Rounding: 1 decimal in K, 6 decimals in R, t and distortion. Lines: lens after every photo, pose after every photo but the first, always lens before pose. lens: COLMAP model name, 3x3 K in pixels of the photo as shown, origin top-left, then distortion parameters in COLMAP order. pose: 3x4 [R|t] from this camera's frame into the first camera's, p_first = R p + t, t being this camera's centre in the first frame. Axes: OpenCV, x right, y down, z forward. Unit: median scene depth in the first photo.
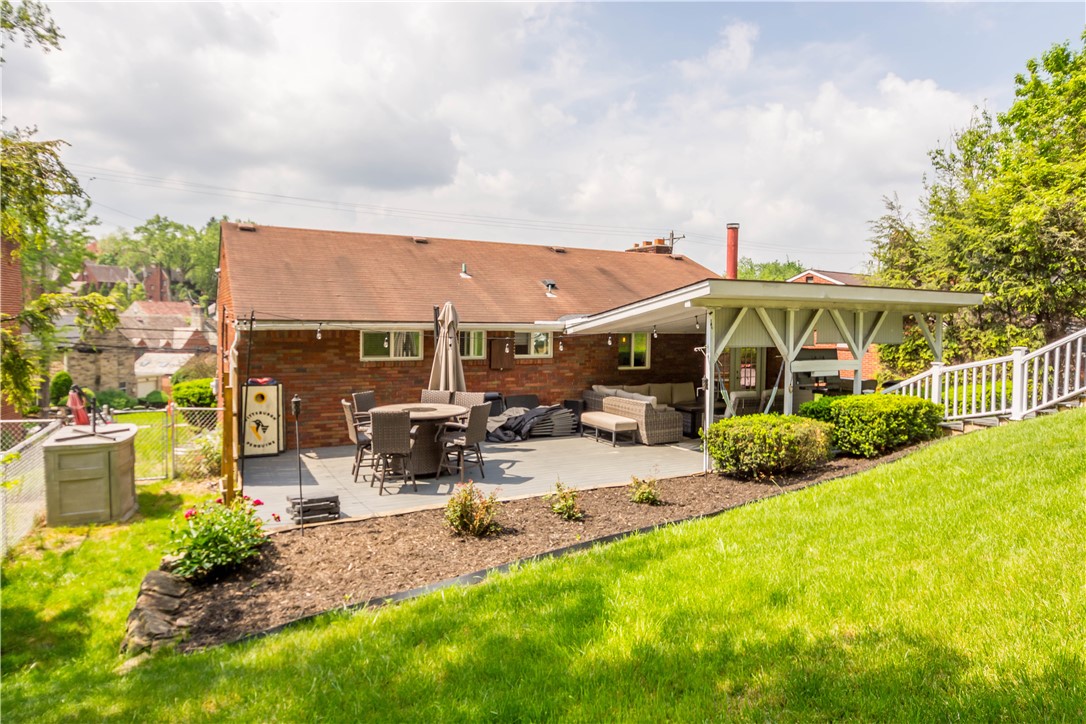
lens RADIAL K [[660.6, 0, 543.0], [0, 660.6, 362.0], [0, 0, 1]] dist [-0.029273, 0.000444]
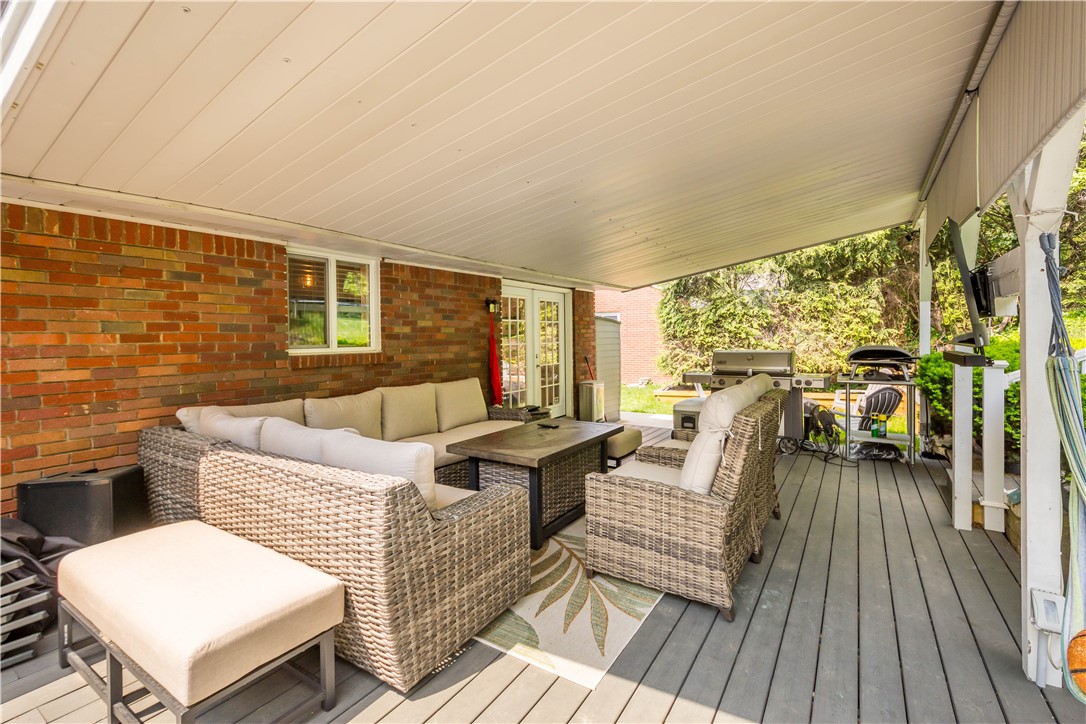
lens RADIAL K [[485.9, 0, 544.9], [0, 485.9, 340.5], [0, 0, 1]] dist [0.014069, -0.000312]
pose [[0.870723, -0.029221, 0.490906, 0.115174], [0.057897, 0.997382, -0.043324, 0.025013], [-0.488355, 0.066146, 0.870135, 0.770850]]
